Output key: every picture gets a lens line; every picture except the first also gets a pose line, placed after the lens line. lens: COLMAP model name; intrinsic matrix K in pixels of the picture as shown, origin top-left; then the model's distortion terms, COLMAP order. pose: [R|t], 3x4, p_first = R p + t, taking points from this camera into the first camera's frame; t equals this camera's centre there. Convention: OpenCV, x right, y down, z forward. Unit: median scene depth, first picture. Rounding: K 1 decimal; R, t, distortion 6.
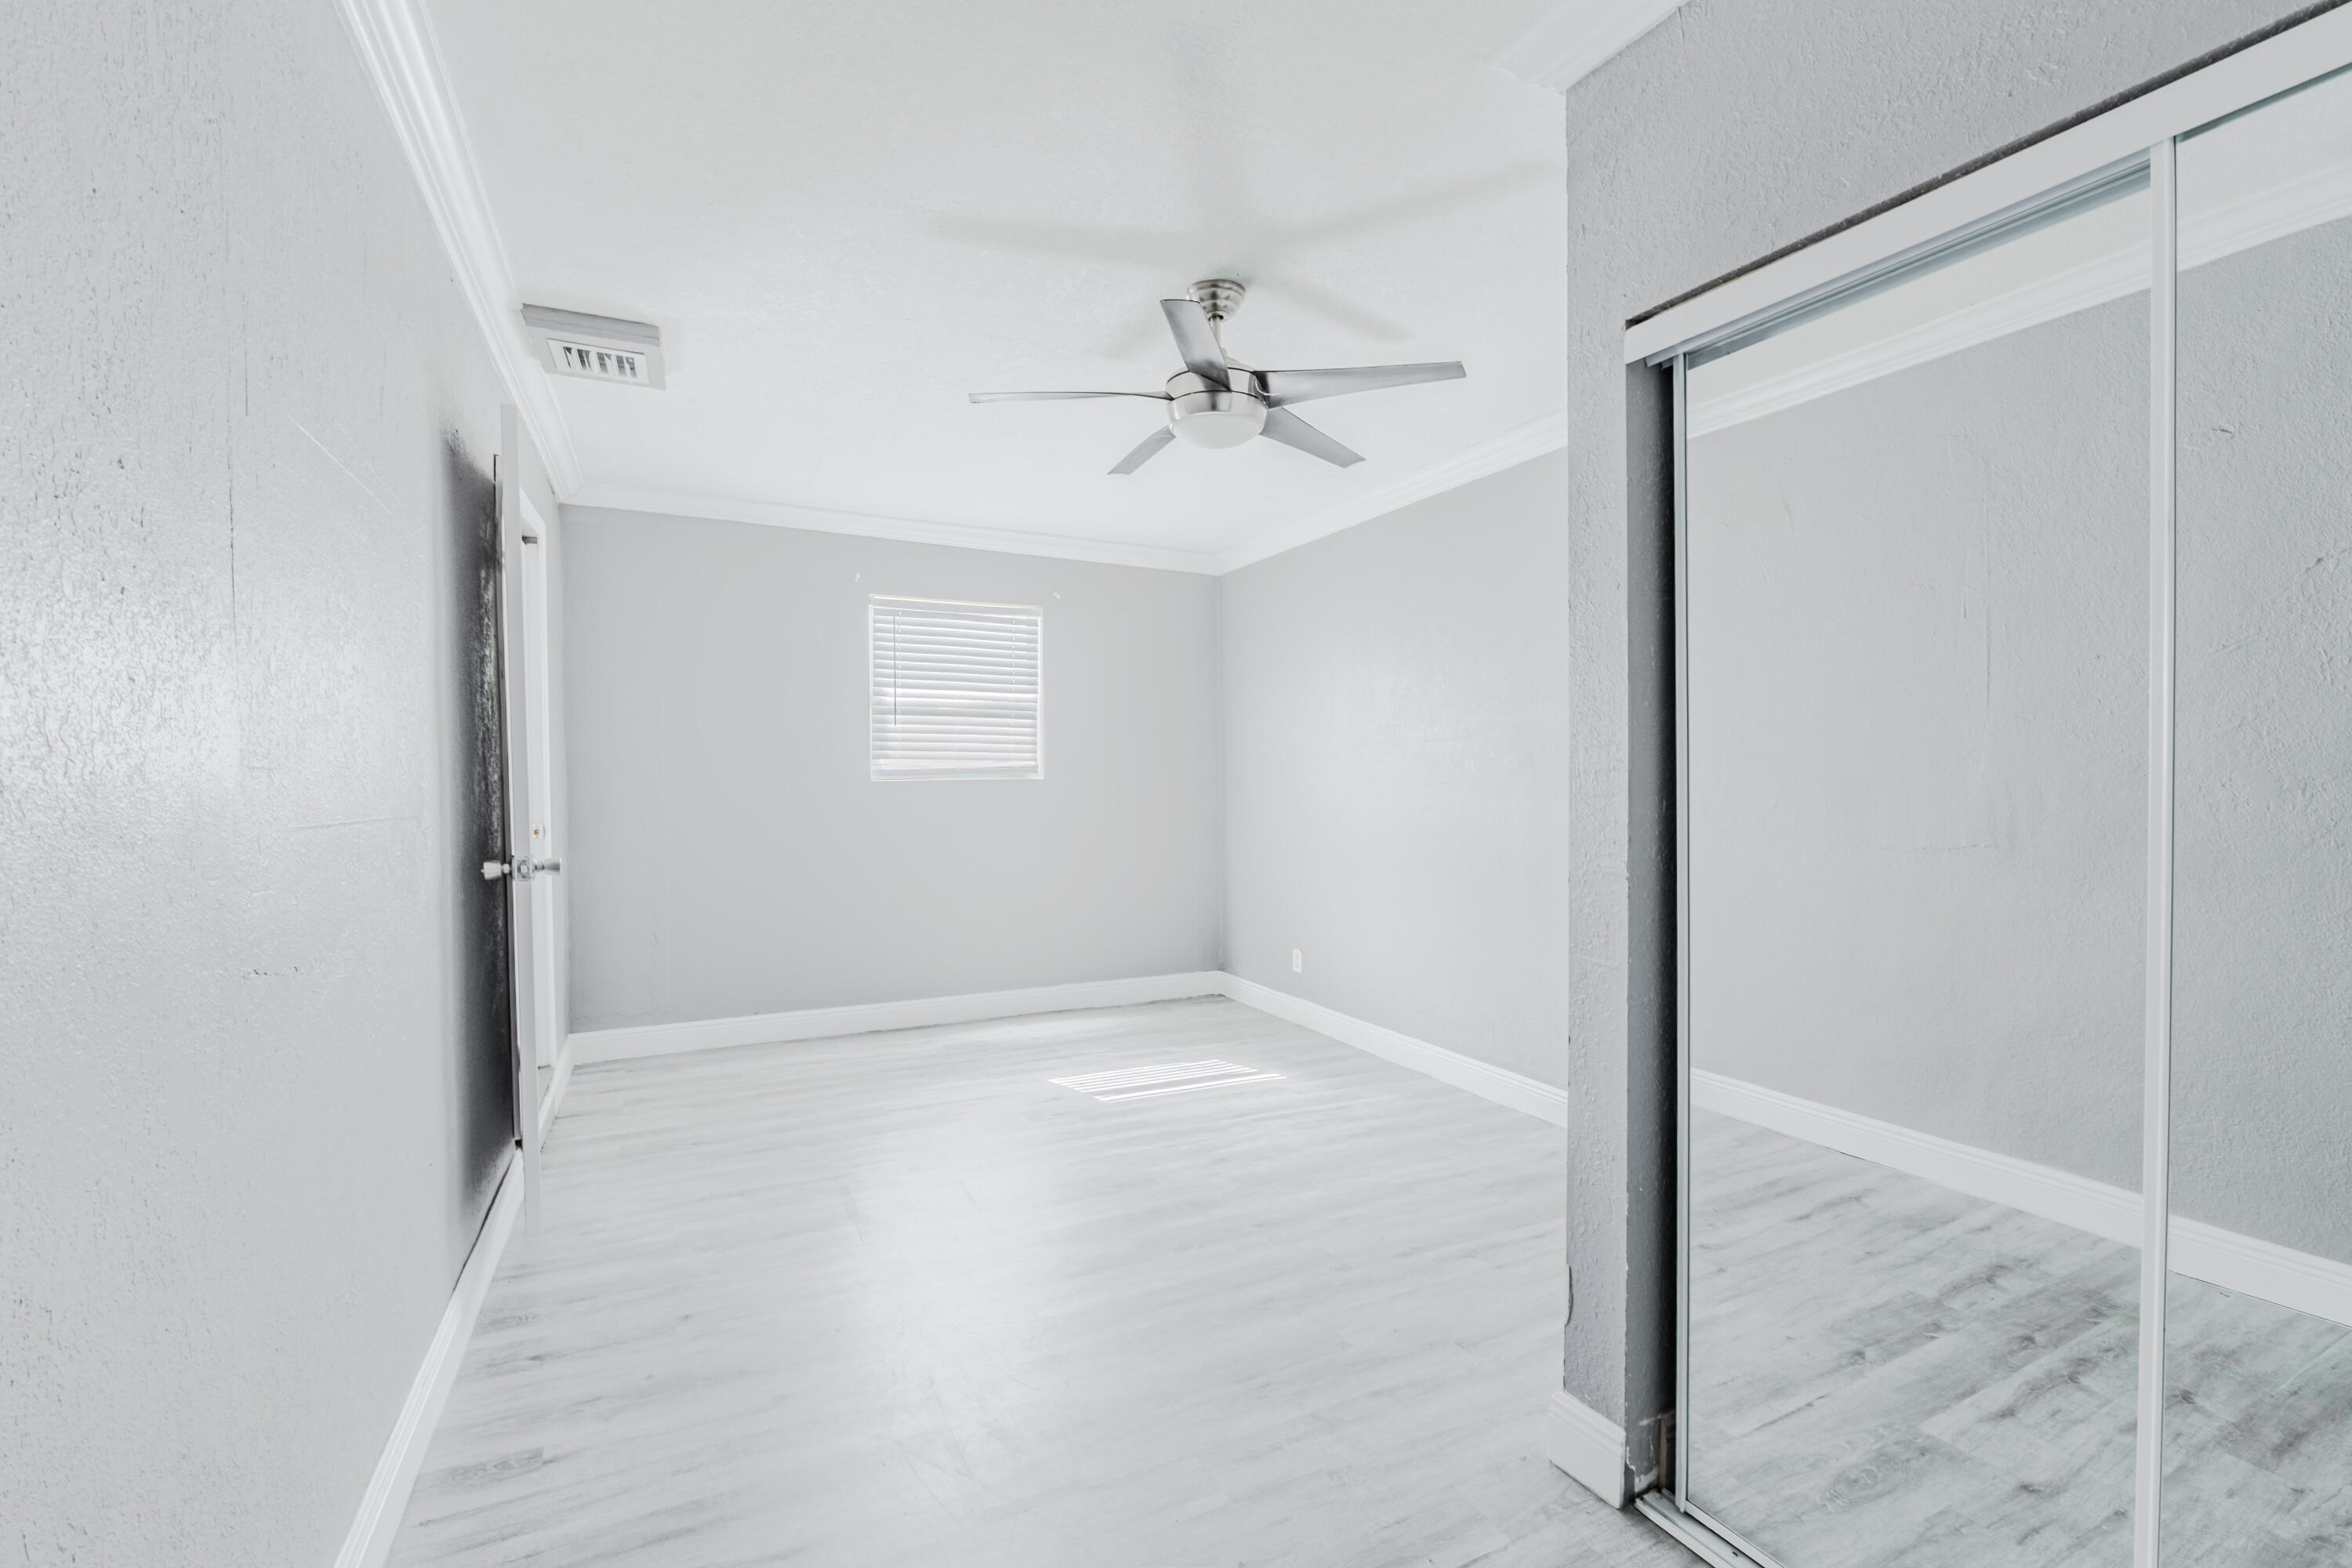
lens RADIAL K [[1029.0, 0, 1169.9], [0, 1029.0, 787.2], [0, 0, 1]] dist [-0.000604, 0.000362]
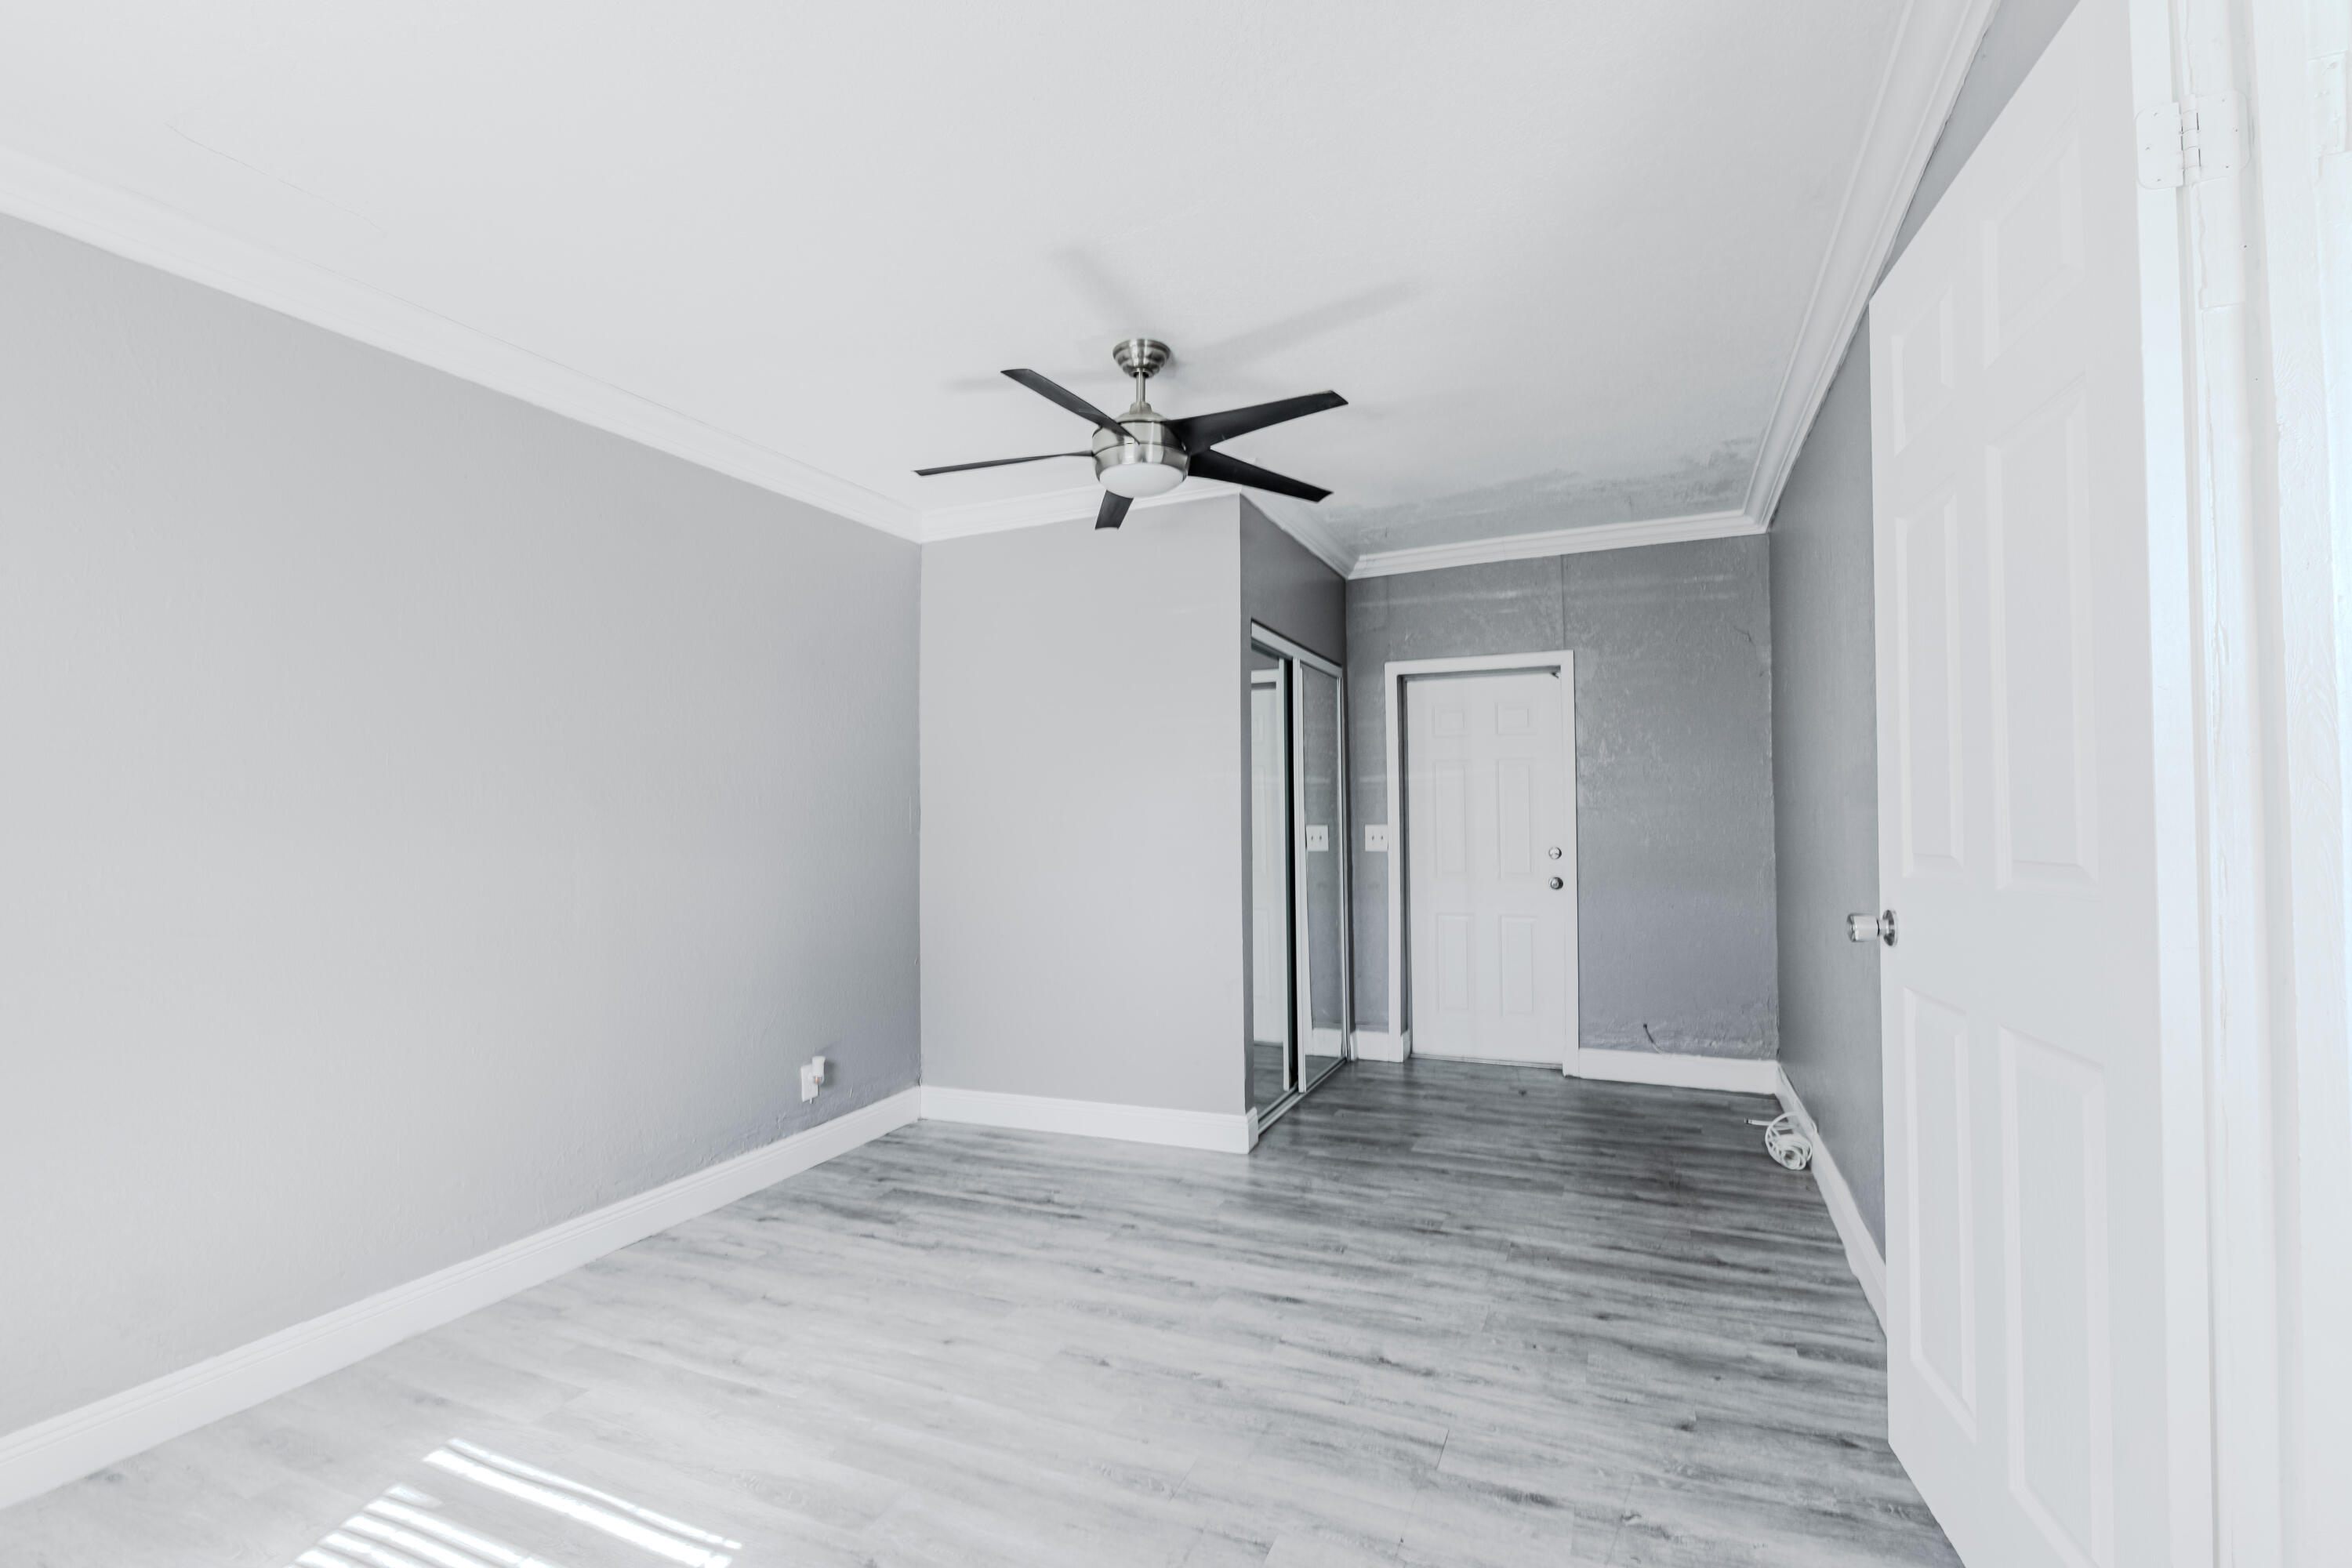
lens RADIAL K [[1029.0, 0, 1177.2], [0, 1029.0, 793.7], [0, 0, 1]] dist [-0.000604, 0.000362]
pose [[-0.636919, 0.030695, 0.770320, -0.586385], [0.024090, 0.999512, -0.019910, -0.008575], [-0.770554, 0.005876, -0.637347, 1.247861]]
